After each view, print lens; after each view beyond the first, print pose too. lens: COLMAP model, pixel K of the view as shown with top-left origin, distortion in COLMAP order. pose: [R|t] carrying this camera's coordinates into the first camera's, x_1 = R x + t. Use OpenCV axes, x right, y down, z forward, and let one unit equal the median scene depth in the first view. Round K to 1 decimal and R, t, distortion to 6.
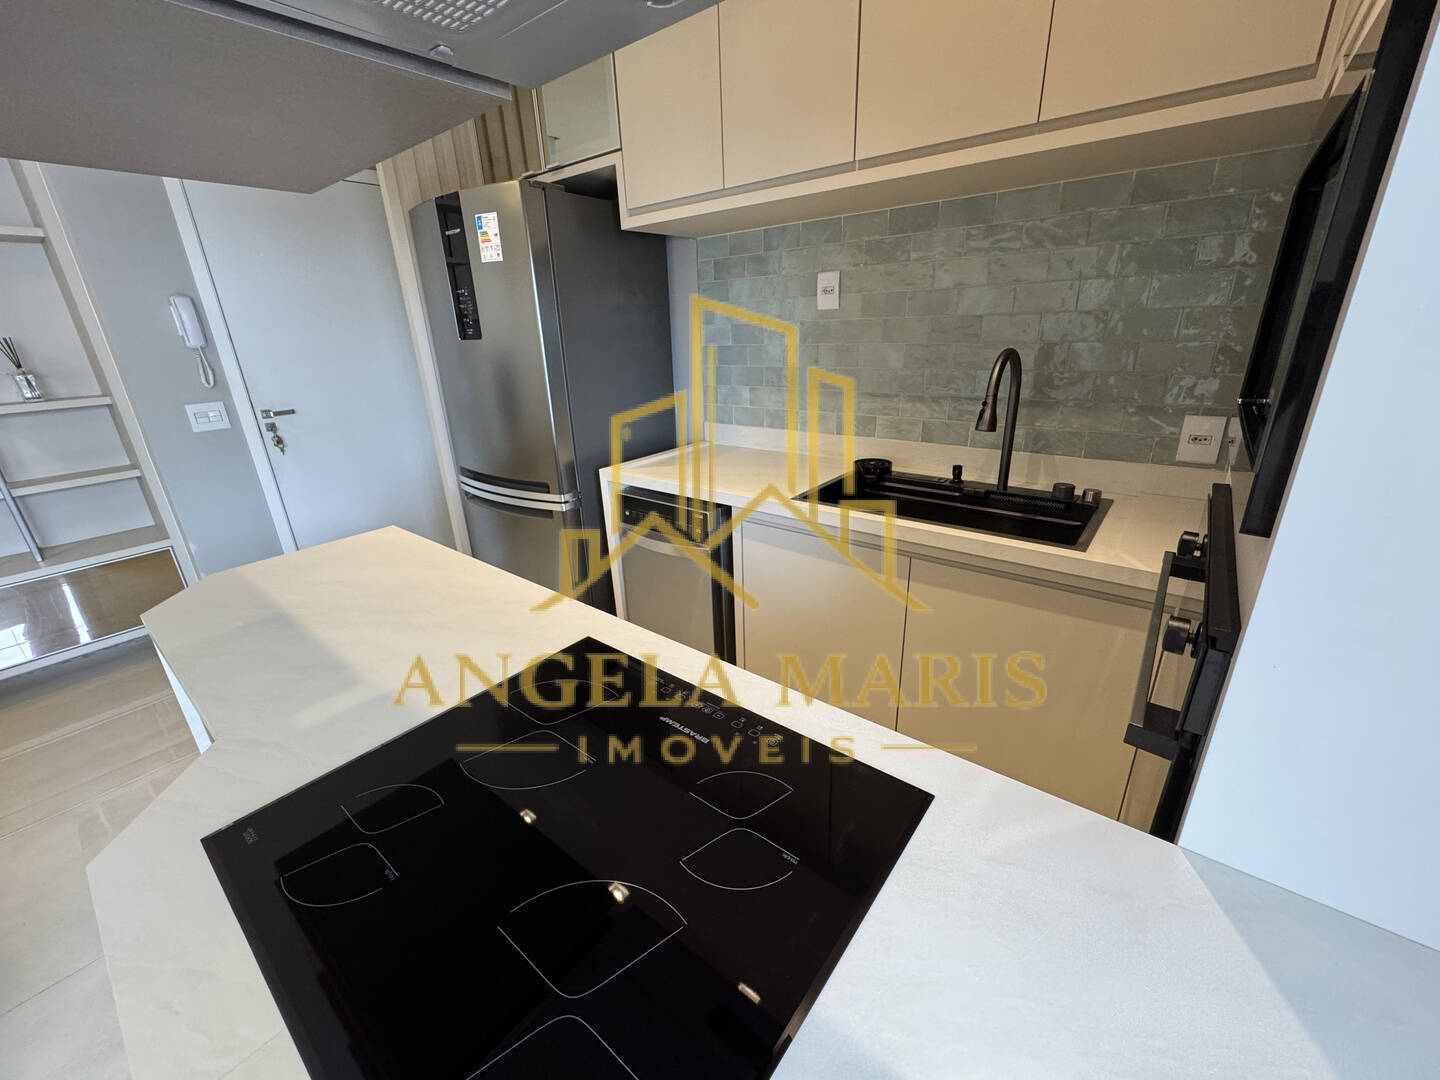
lens RADIAL K [[578.0, 0, 719.6], [0, 578.0, 538.8], [0, 0, 1]] dist [-0.001569, 0.000397]
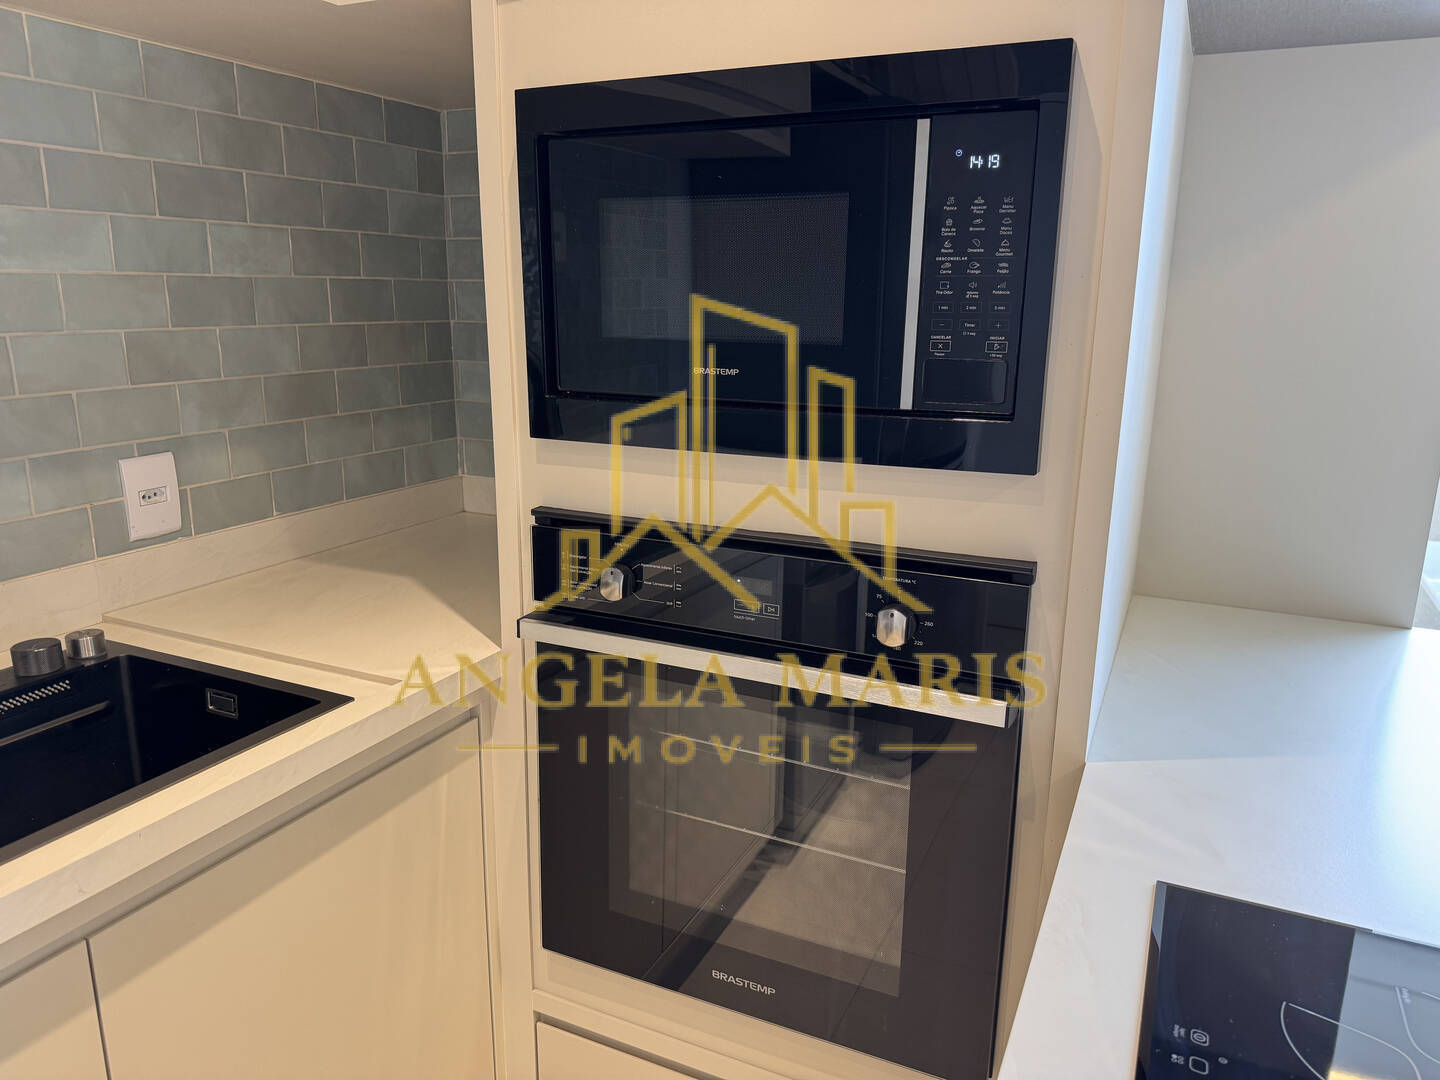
lens RADIAL K [[1017.5, 0, 720.0], [0, 1017.5, 540.0], [0, 0, 1]] dist [0.025109, -0.006473]
pose [[-0.233543, -0.199242, 0.951714, -0.215224], [0.337531, 0.901305, 0.271516, -0.161876], [-0.911883, 0.384644, -0.143244, 0.482292]]
